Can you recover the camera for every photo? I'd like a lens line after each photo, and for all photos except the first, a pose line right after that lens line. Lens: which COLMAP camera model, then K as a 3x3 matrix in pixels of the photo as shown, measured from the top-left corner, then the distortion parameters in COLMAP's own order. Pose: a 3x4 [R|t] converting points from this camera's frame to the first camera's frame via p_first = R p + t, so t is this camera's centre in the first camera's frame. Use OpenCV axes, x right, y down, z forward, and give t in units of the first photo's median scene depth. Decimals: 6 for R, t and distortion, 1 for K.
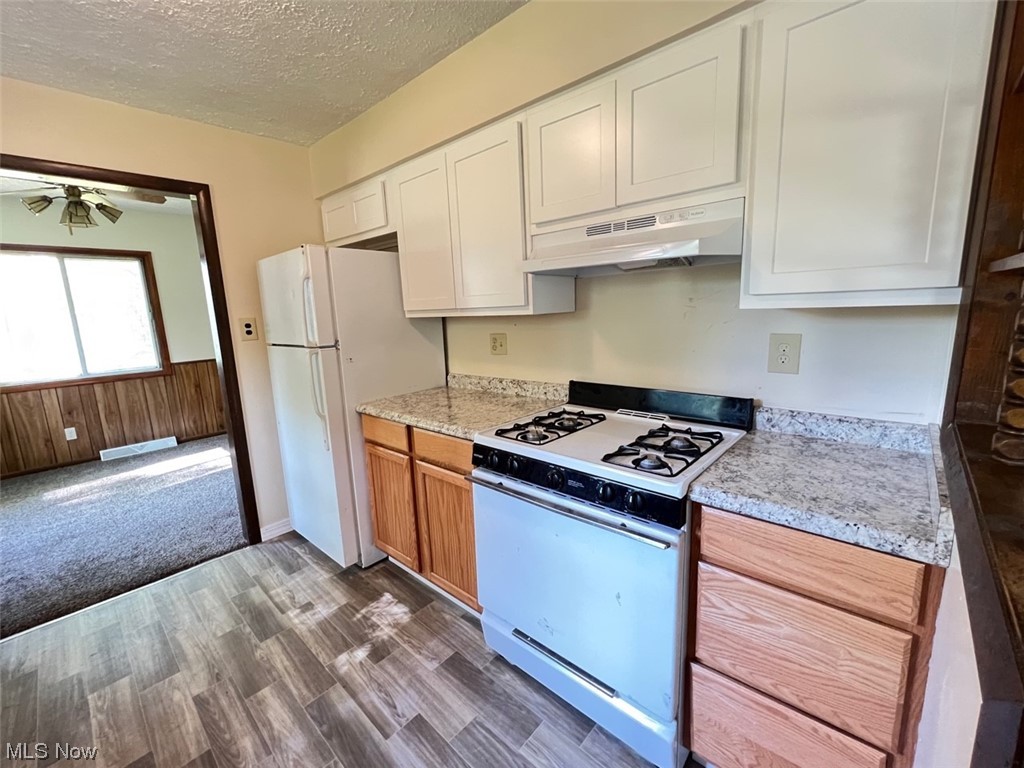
lens RADIAL K [[428.6, 0, 510.4], [0, 428.6, 382.3], [0, 0, 1]] dist [0.000572, -0.000042]
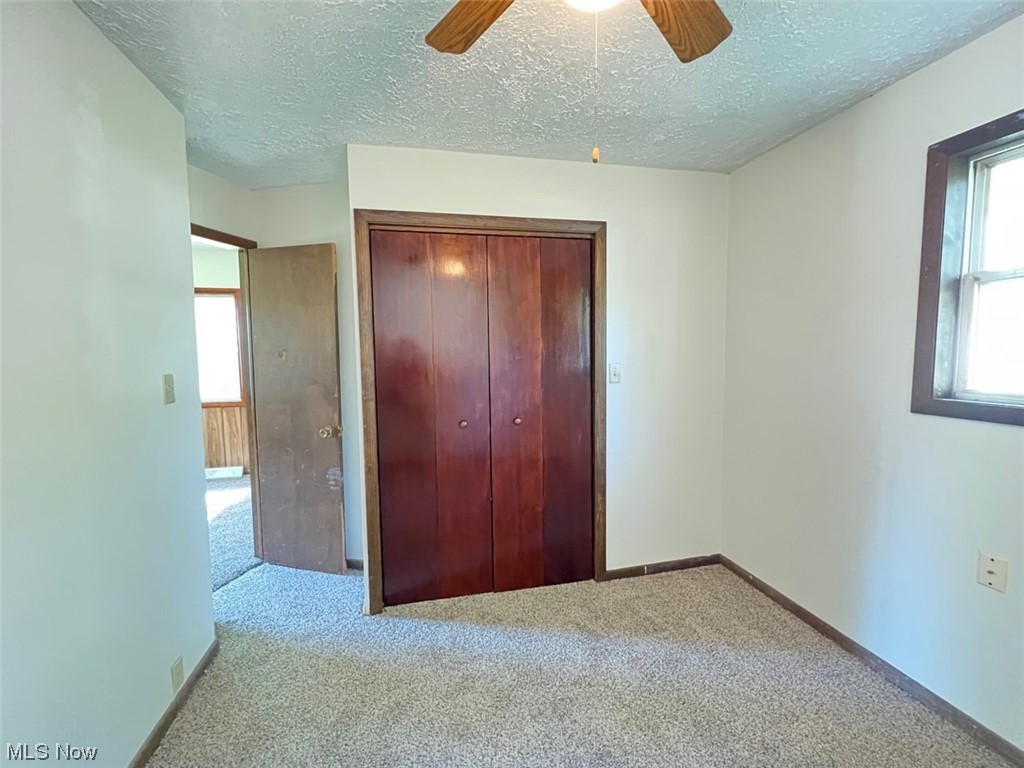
lens RADIAL K [[428.6, 0, 510.7], [0, 428.6, 386.9], [0, 0, 1]] dist [0.000572, -0.000042]
pose [[0.822604, 0.080656, -0.562865, 0.550862], [-0.117778, 0.992590, -0.029895, -0.196101], [0.556282, 0.090885, 0.826008, 0.923145]]
